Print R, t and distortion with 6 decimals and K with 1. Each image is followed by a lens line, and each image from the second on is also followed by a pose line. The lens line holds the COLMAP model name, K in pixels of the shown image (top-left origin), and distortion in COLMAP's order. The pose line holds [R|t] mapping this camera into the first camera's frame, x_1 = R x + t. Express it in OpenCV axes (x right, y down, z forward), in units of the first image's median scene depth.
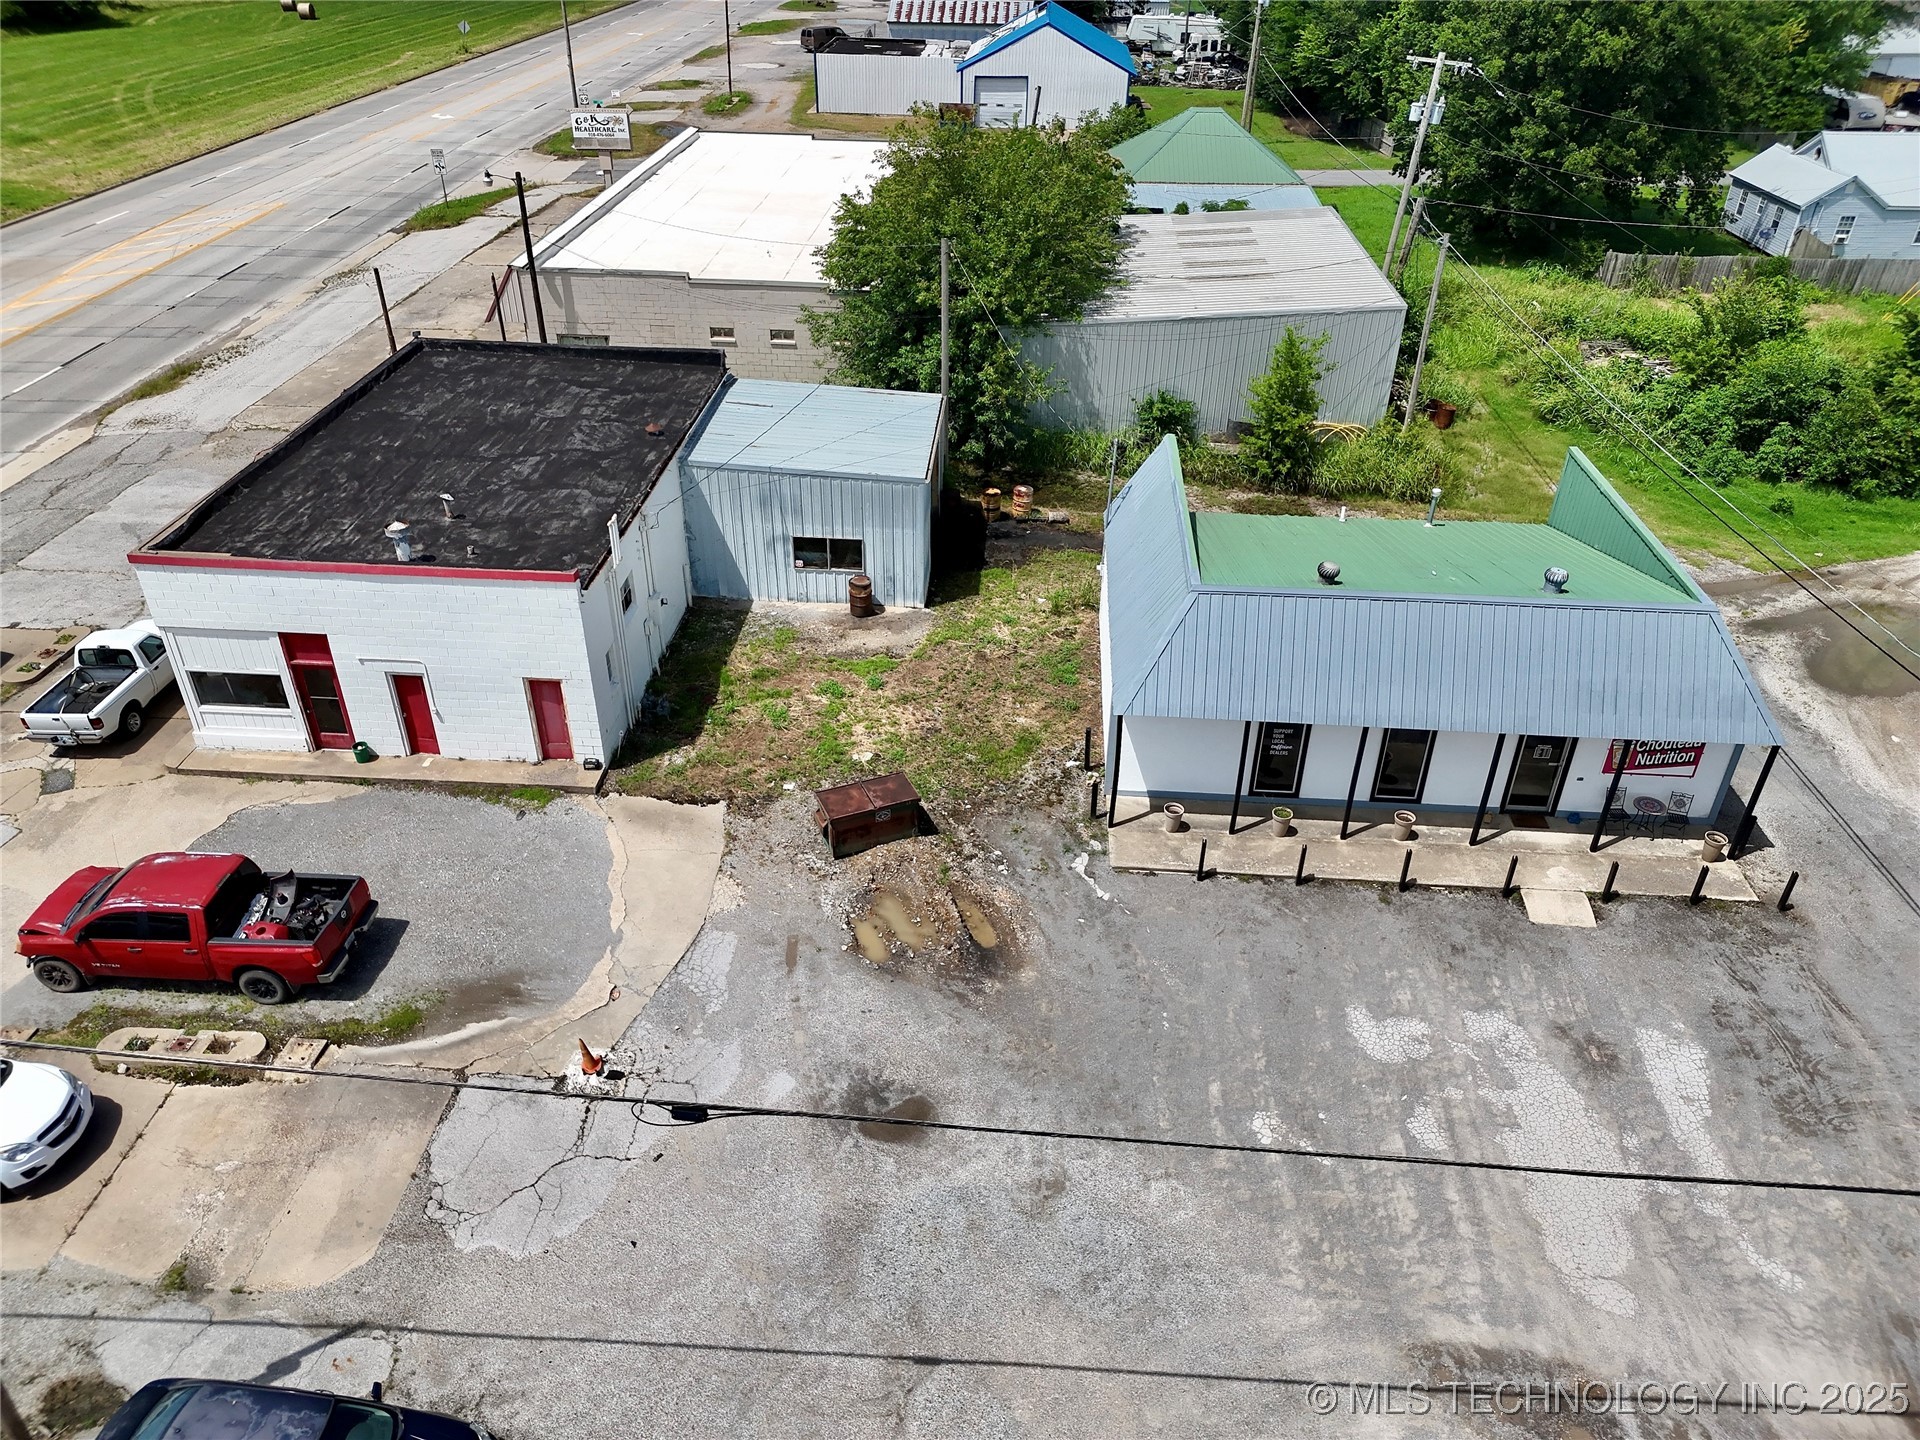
lens RADIAL K [[1350.4, 0, 958.6], [0, 1350.4, 720.7], [0, 0, 1]] dist [0.055455, -0.048562]
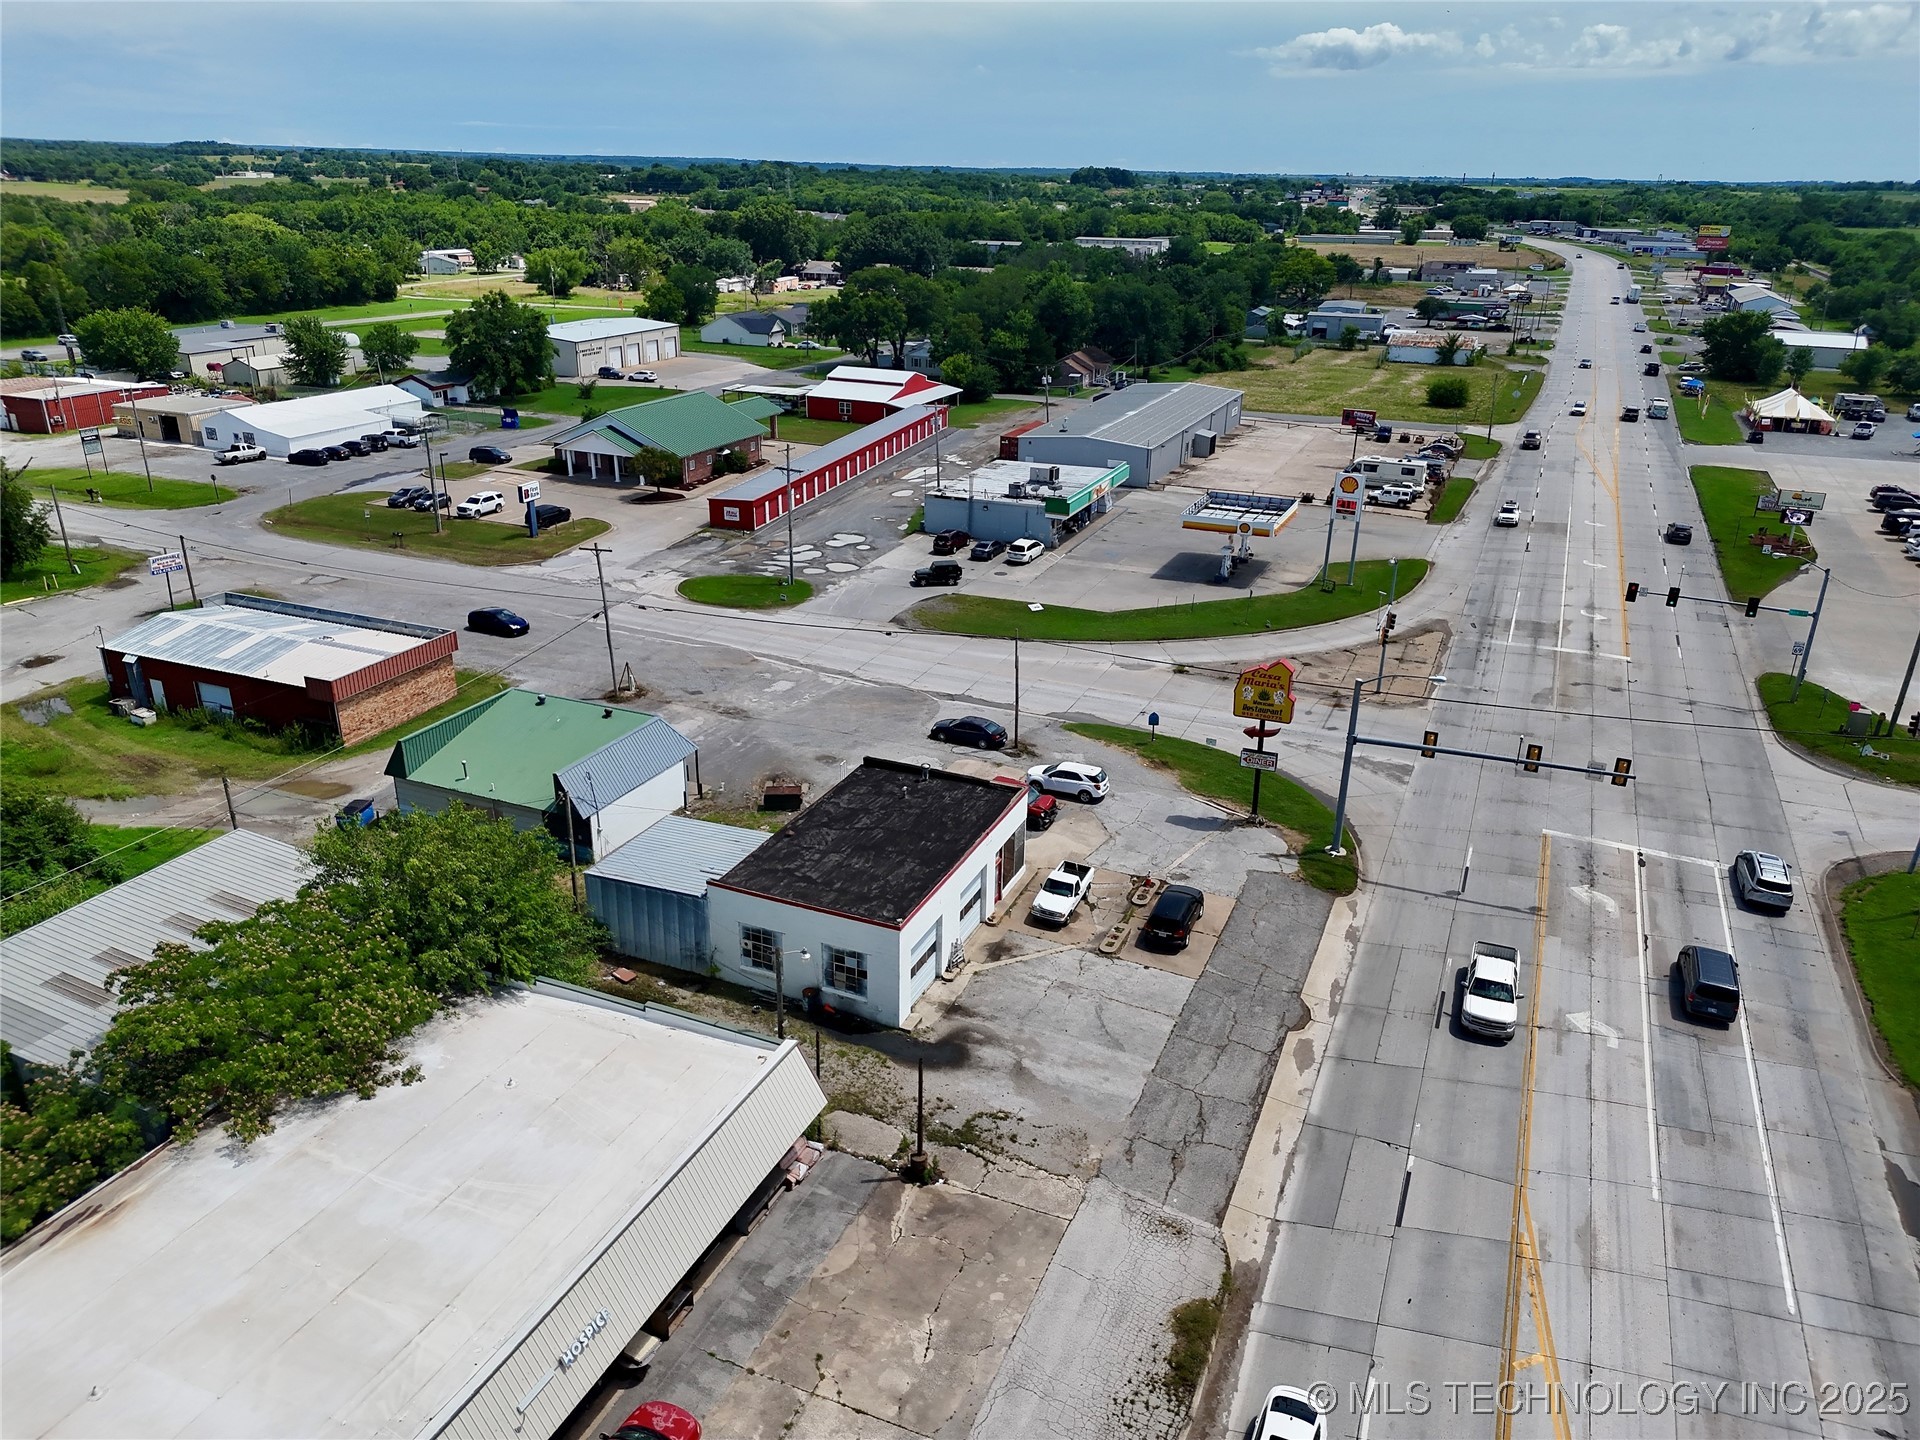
lens RADIAL K [[1343.4, 0, 958.7], [0, 1343.4, 724.9], [0, 0, 1]] dist [0.075321, -0.078154]
pose [[-0.939744, -0.155863, 0.304281, -1.120842], [0.159138, 0.588300, 0.792830, -1.964188], [-0.302582, 0.793480, -0.528047, 2.068634]]
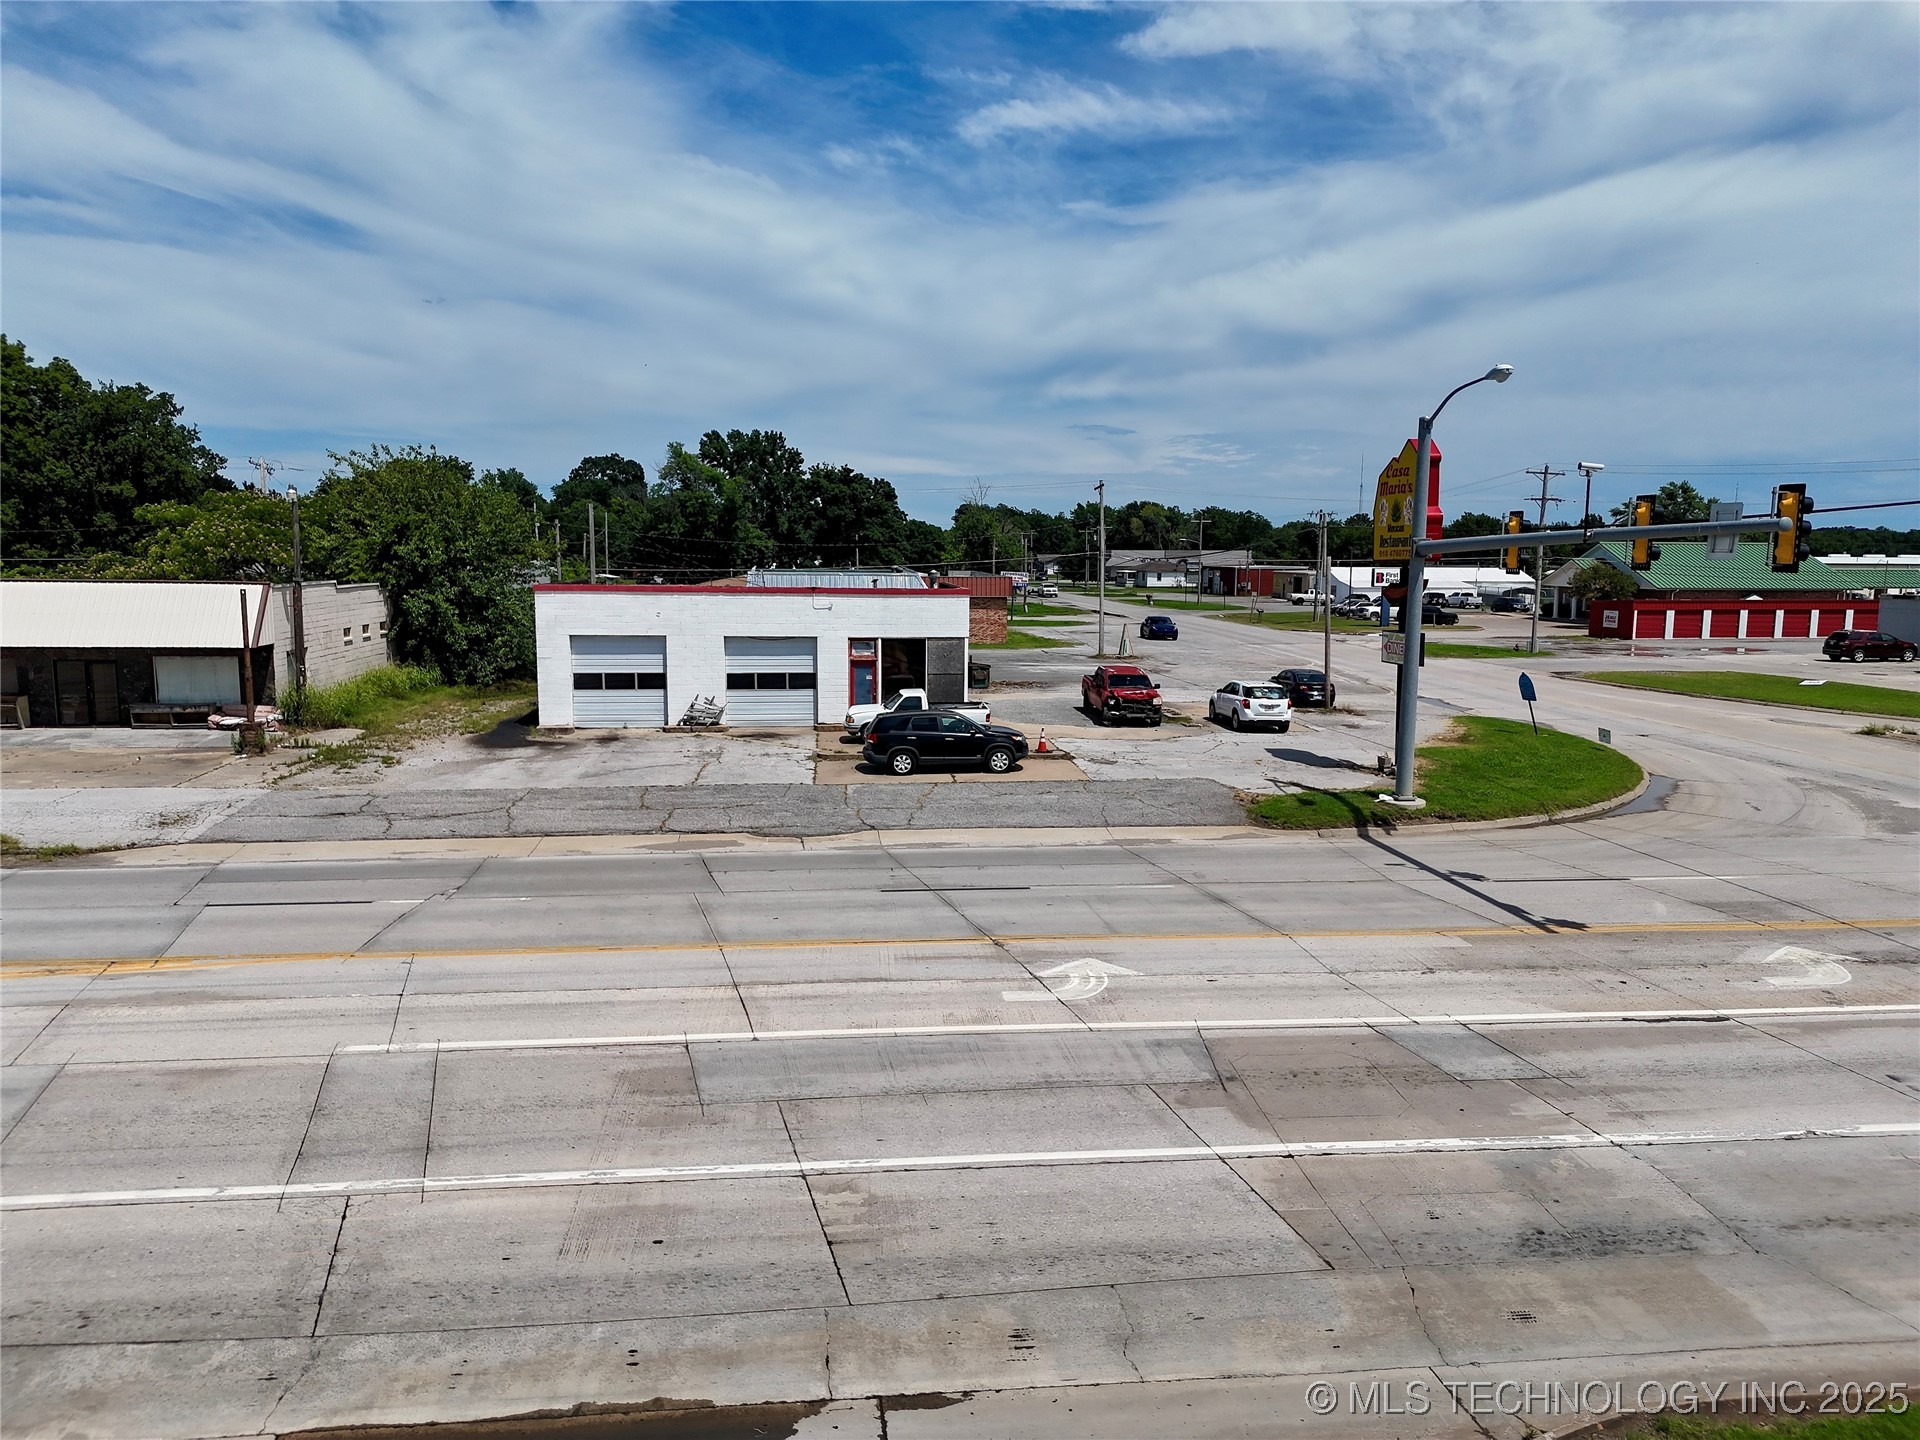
lens RADIAL K [[1343.4, 0, 958.7], [0, 1343.4, 724.9], [0, 0, 1]] dist [0.075321, -0.078154]
pose [[-0.164150, -0.143973, 0.975872, -2.125955], [0.523080, 0.826044, 0.209855, -0.319757], [-0.836327, 0.544907, -0.060286, 1.129294]]
